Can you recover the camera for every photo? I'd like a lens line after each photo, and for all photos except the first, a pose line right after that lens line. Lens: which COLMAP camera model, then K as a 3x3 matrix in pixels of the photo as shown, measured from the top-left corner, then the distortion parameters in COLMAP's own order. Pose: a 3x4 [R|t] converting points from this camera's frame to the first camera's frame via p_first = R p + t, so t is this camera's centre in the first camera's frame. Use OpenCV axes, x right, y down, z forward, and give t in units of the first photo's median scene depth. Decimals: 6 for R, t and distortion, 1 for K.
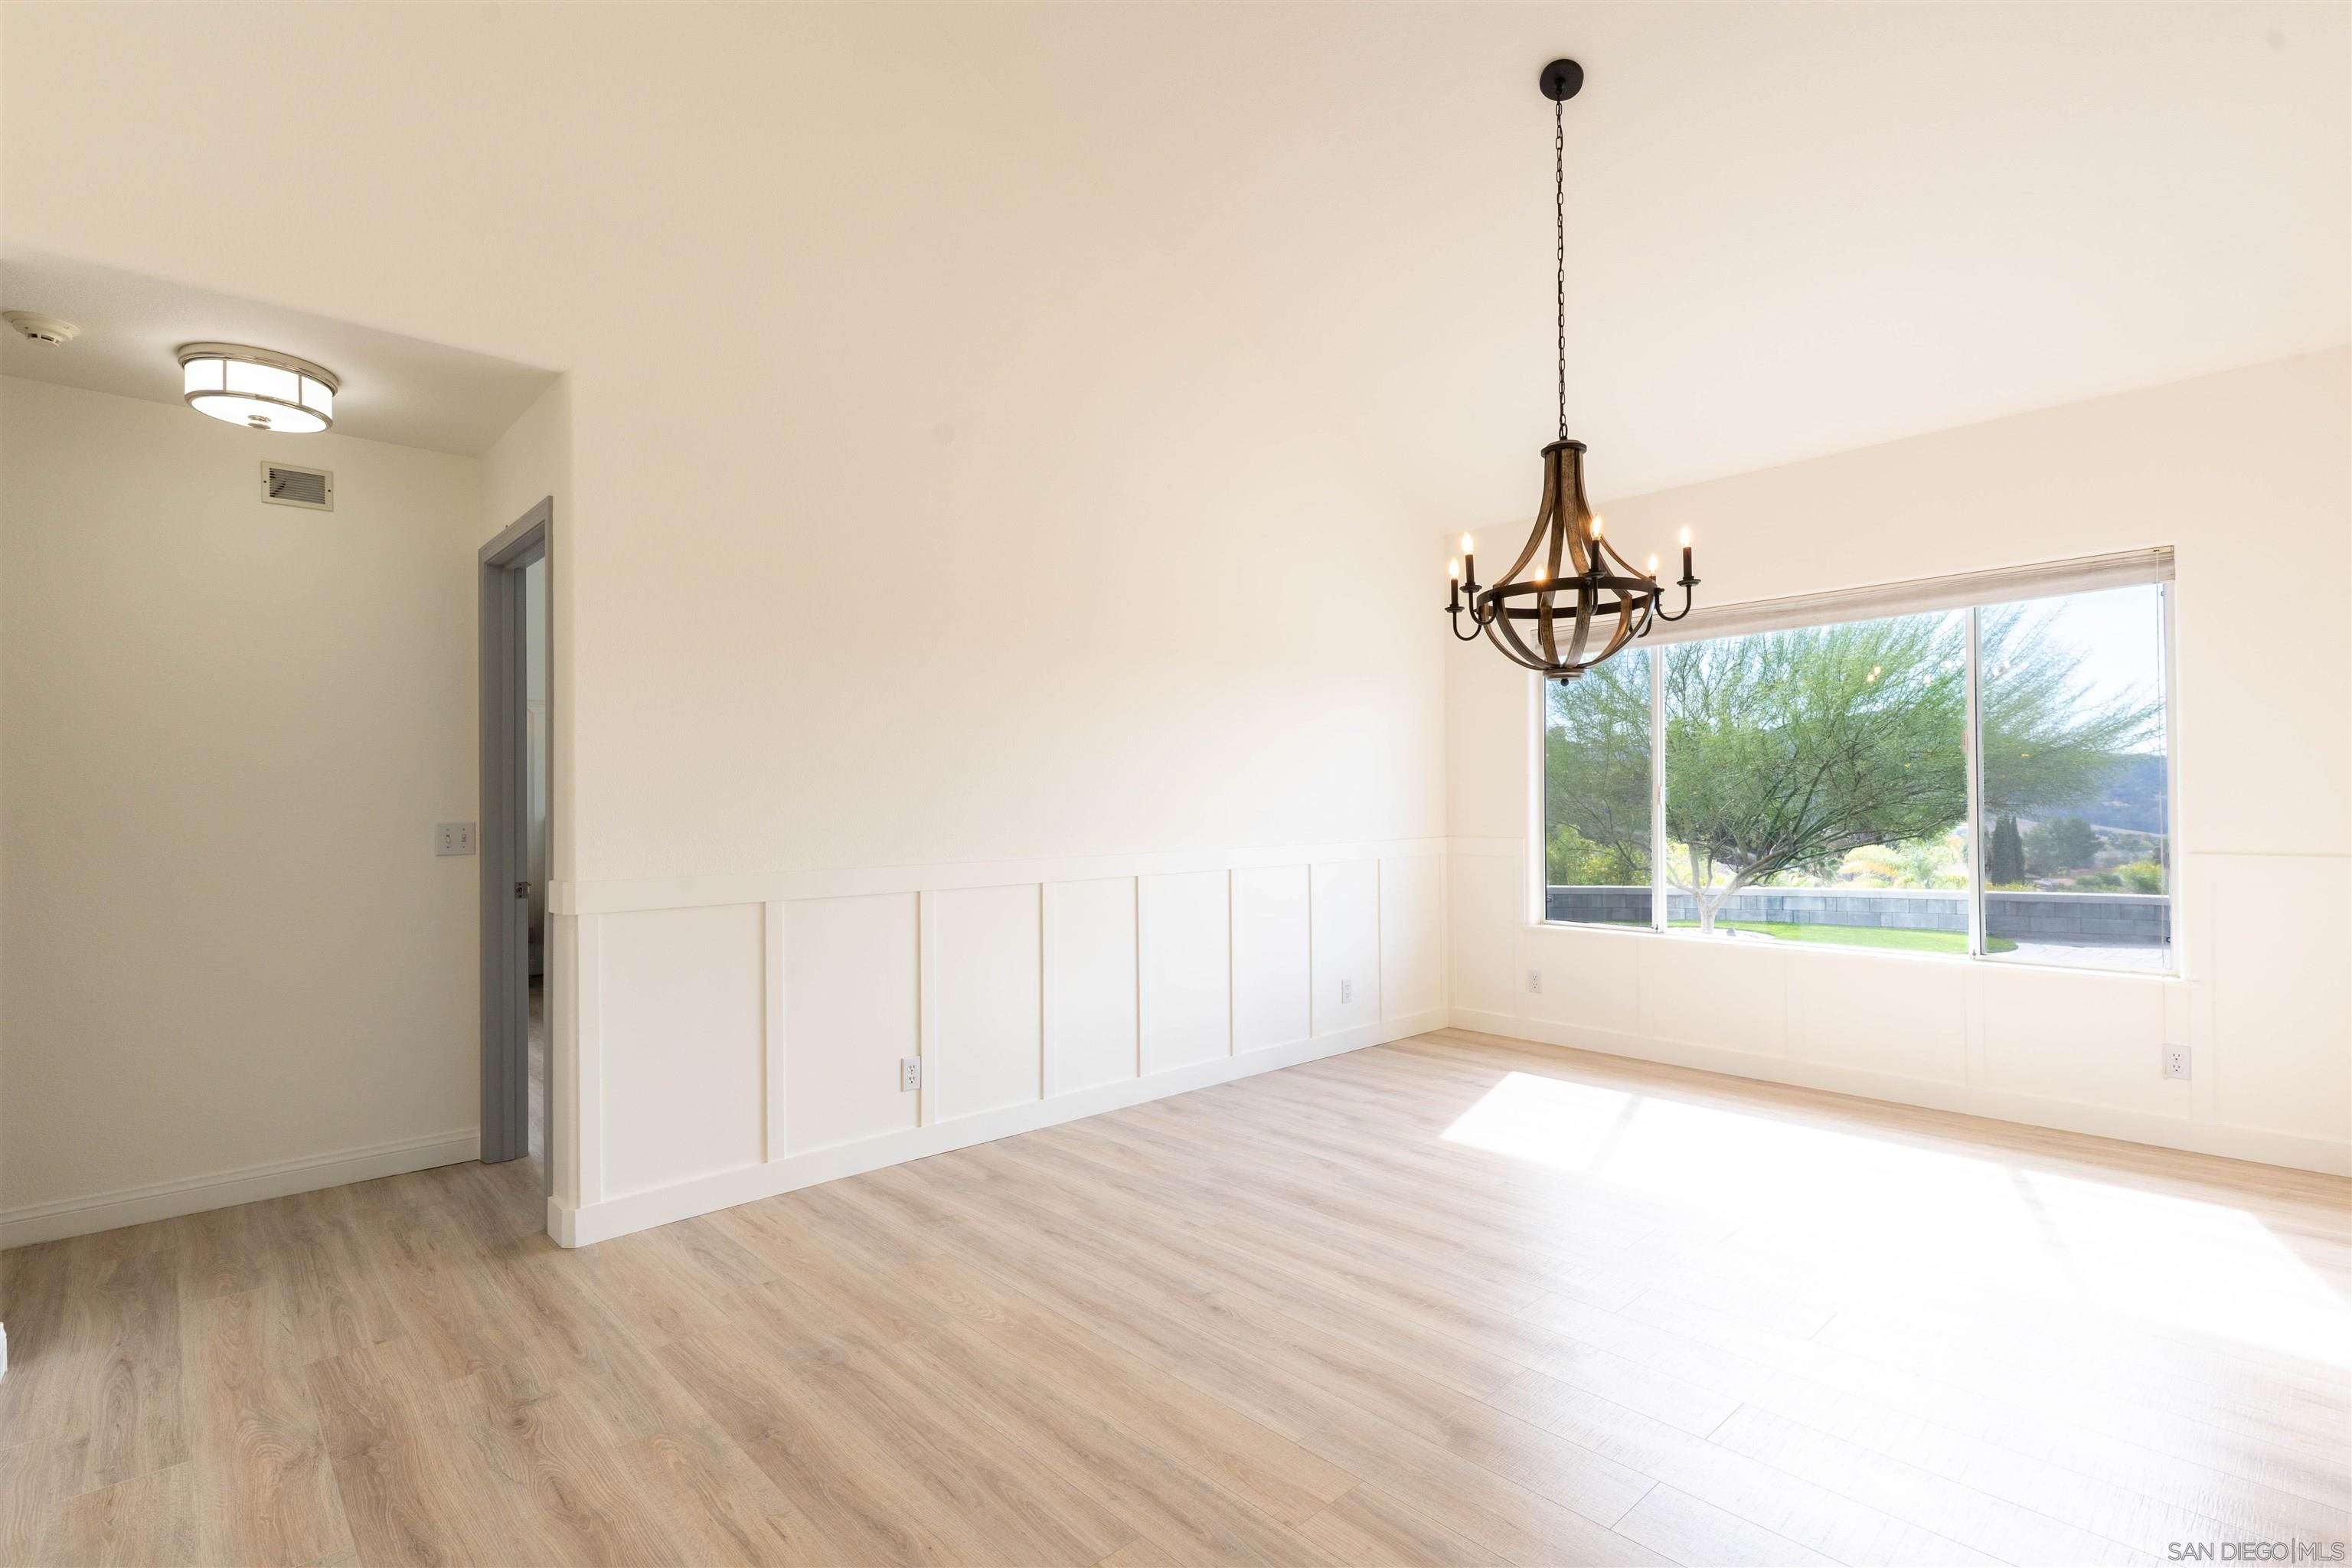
lens RADIAL K [[1115.3, 0, 1159.6], [0, 1115.3, 786.2], [0, 0, 1]] dist [0.006997, -0.001968]
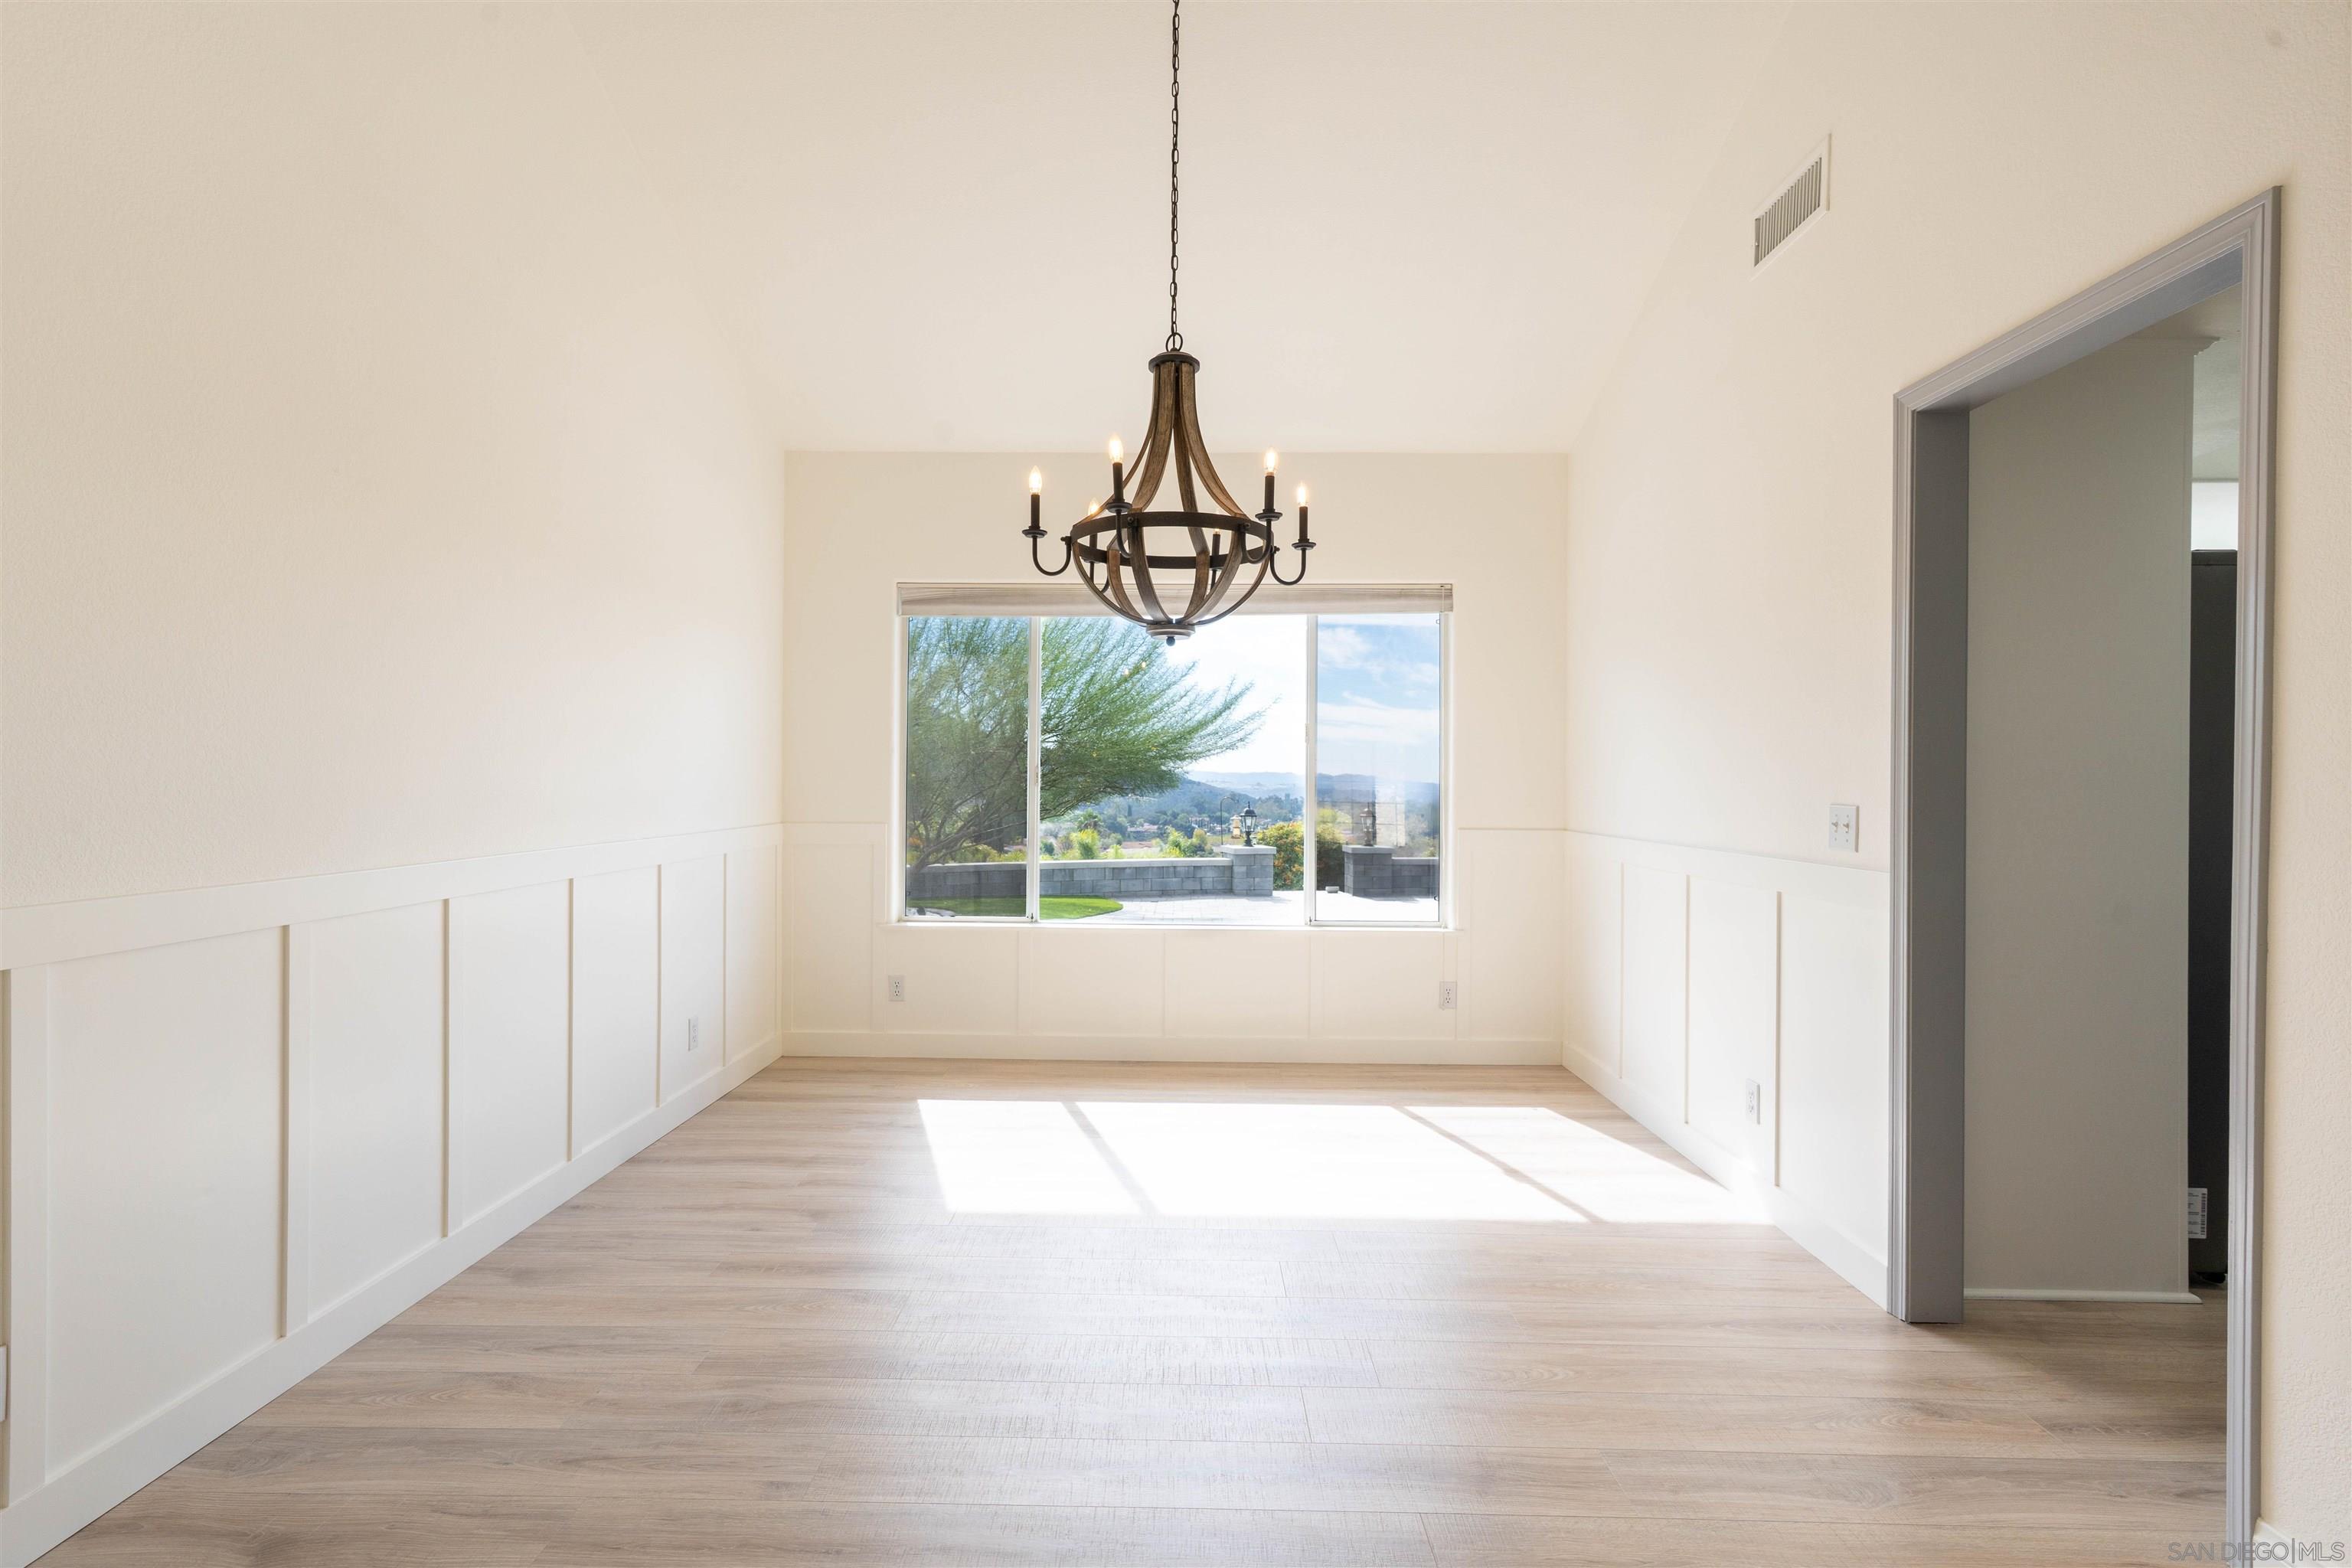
lens RADIAL K [[1115.3, 0, 1159.6], [0, 1115.3, 786.2], [0, 0, 1]] dist [0.006997, -0.001968]
pose [[0.688085, 0.009272, 0.725571, -0.215027], [-0.022690, 0.999704, 0.008743, 0.007509], [-0.725276, -0.022479, 0.688091, 0.359203]]
